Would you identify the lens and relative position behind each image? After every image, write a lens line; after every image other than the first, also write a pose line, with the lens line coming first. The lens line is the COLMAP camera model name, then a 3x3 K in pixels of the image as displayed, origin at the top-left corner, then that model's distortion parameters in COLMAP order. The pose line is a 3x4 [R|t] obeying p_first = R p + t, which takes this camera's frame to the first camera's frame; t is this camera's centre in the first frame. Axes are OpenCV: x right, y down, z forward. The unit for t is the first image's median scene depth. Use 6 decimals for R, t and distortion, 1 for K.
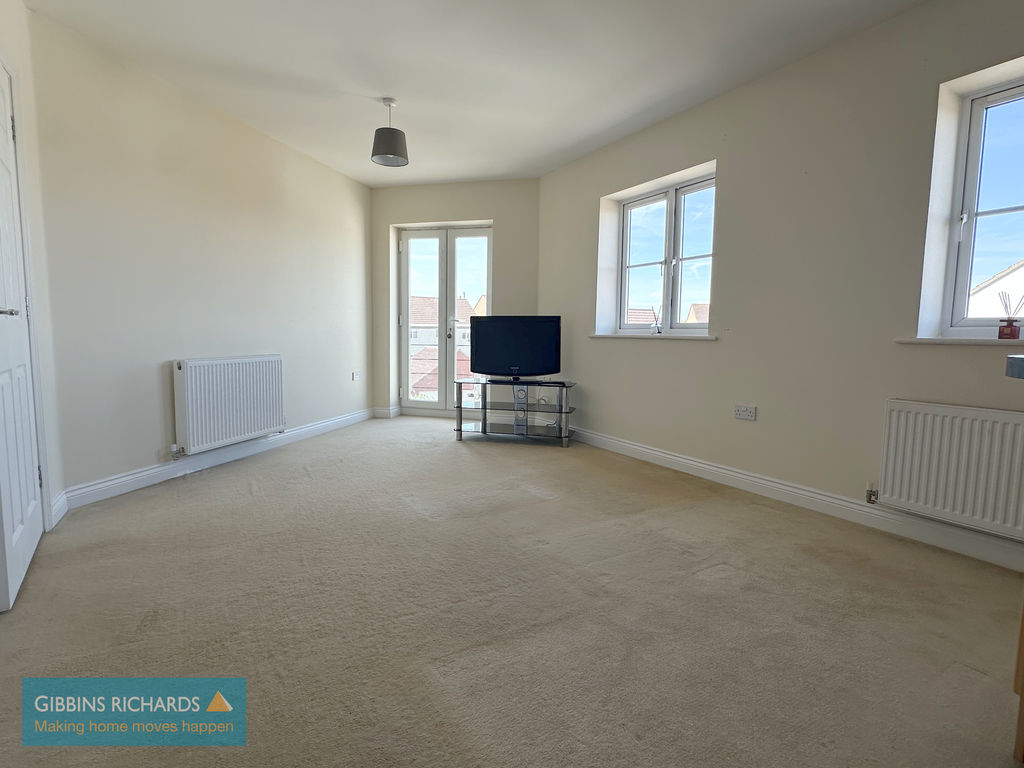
lens RADIAL K [[523.8, 0, 510.1], [0, 523.8, 386.6], [0, 0, 1]] dist [-0.002603, 0.000602]
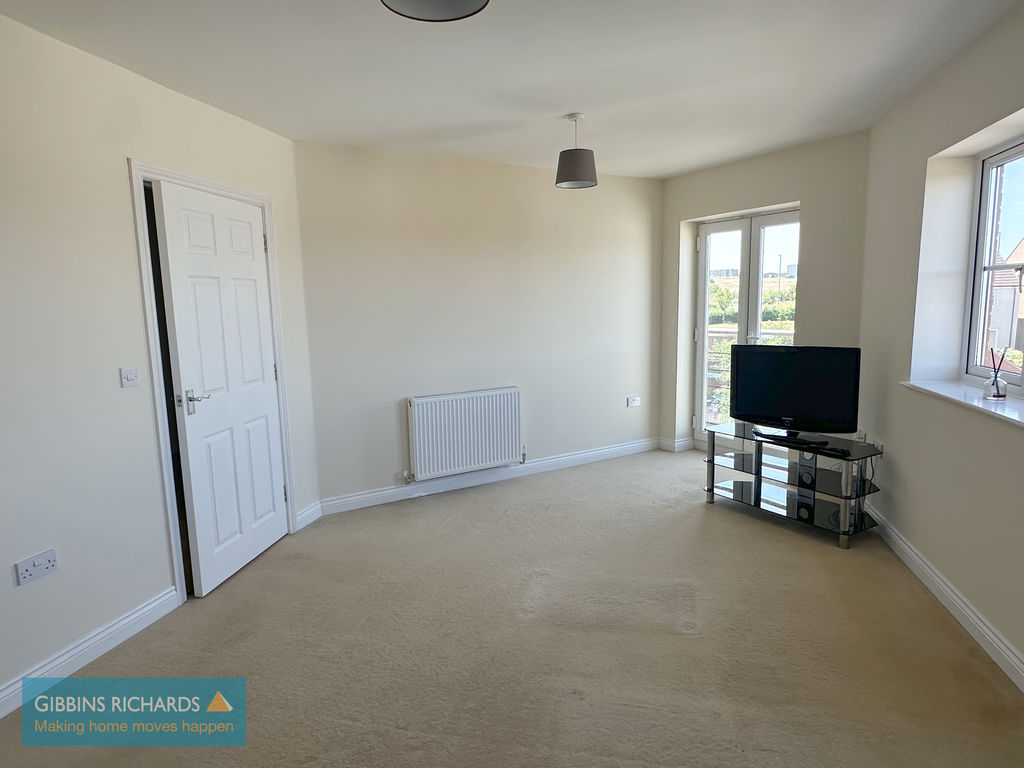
lens RADIAL K [[607.0, 0, 512.0], [0, 607.0, 387.7], [0, 0, 1]] dist [-0.001919, -0.000560]
pose [[0.714879, 0.068602, -0.695875, 0.365007], [-0.036263, 0.997474, 0.061082, -0.133401], [0.698307, -0.018432, 0.715561, 0.172664]]
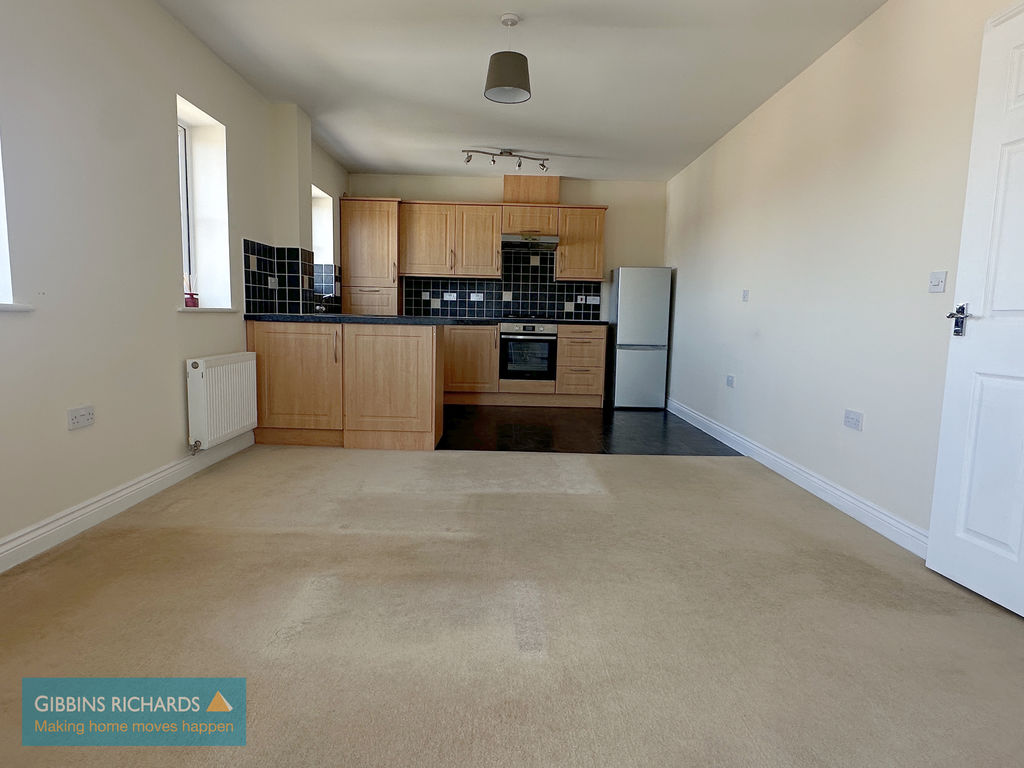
lens RADIAL K [[607.0, 0, 512.0], [0, 607.0, 387.7], [0, 0, 1]] dist [-0.001919, -0.000560]
pose [[-0.868985, -0.095090, 0.485615, -0.340989], [0.011006, 0.977406, 0.211083, -0.120666], [-0.494715, 0.188773, -0.848305, 1.131765]]
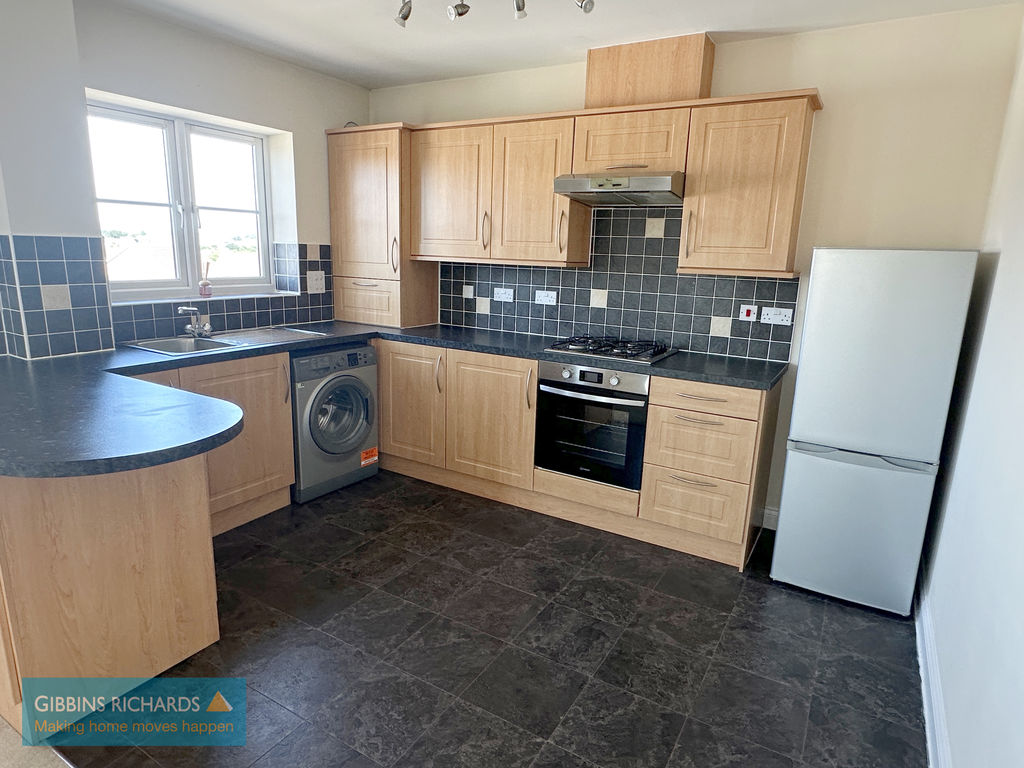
lens RADIAL K [[607.0, 0, 512.0], [0, 607.0, 387.7], [0, 0, 1]] dist [-0.001919, -0.000560]
pose [[-0.480075, -0.225933, 0.847633, -0.191081], [0.046877, 0.958276, 0.281974, -0.143148], [-0.875974, 0.175103, -0.449454, 0.150244]]
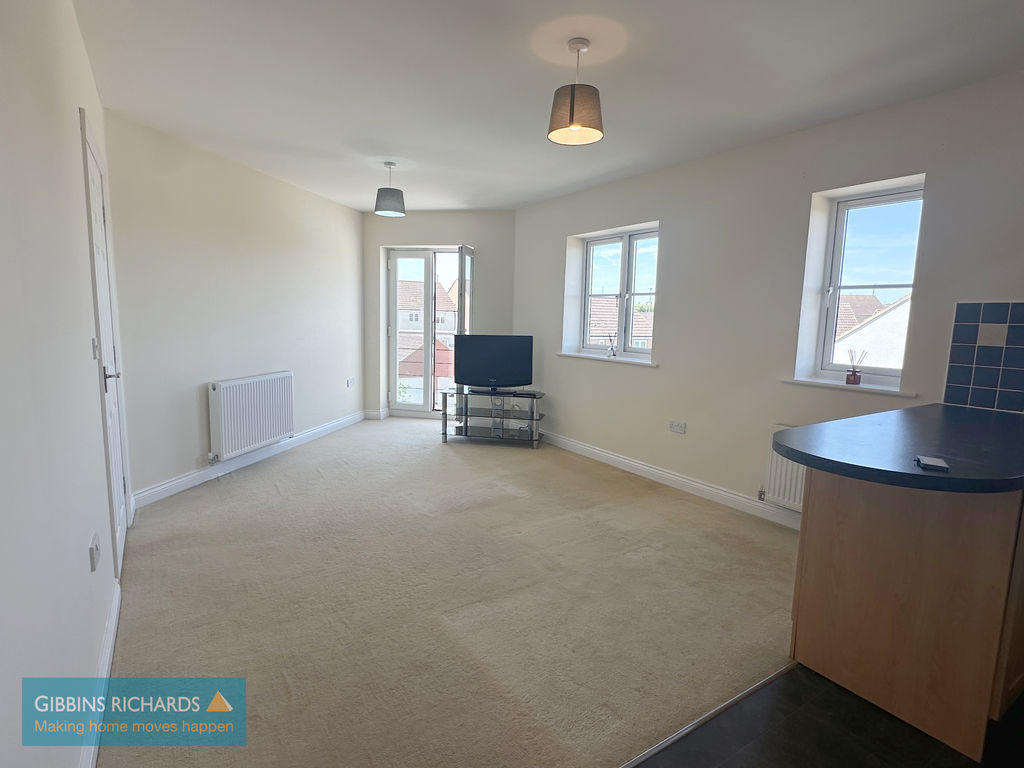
lens RADIAL K [[529.2, 0, 510.2], [0, 529.2, 387.5], [0, 0, 1]] dist [-0.000474, 0.001355]
pose [[0.998687, 0.004253, 0.051050, -0.014216], [-0.006047, 0.999368, 0.035031, -0.070549], [-0.050868, -0.035294, 0.998082, -0.199455]]
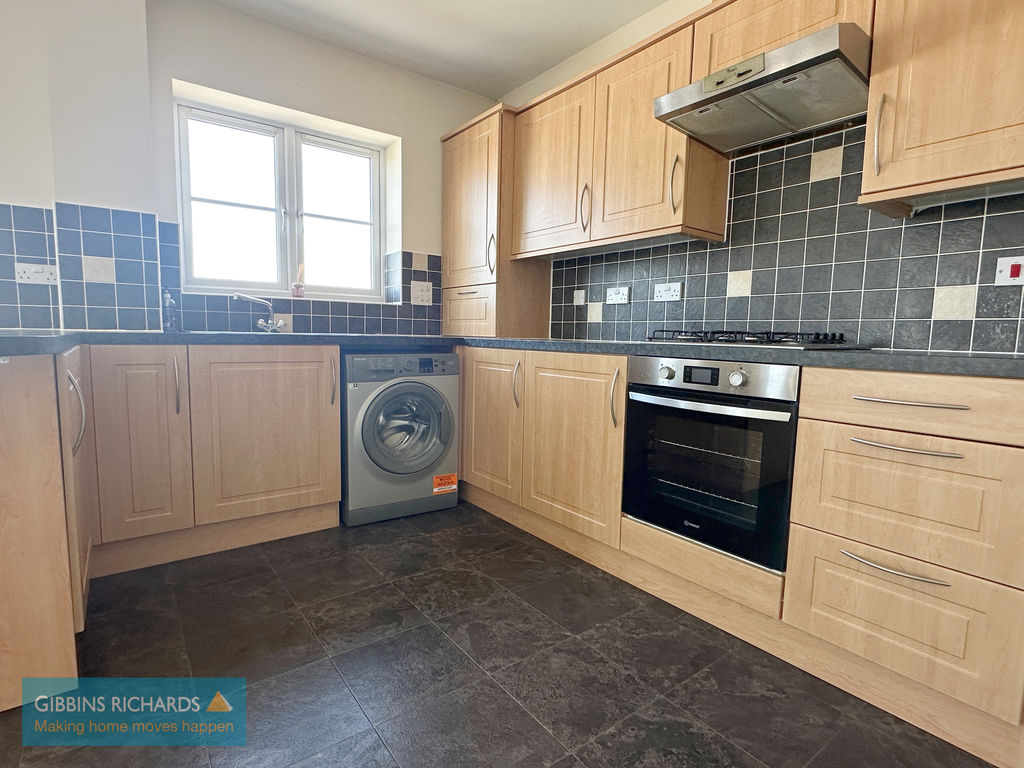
lens RADIAL K [[523.8, 0, 510.1], [0, 523.8, 386.6], [0, 0, 1]] dist [-0.002603, 0.000602]
pose [[-0.110326, -0.118101, 0.986854, 0.016543], [0.077114, 0.988905, 0.126968, 0.009016], [-0.990899, 0.090108, -0.099994, -0.090952]]
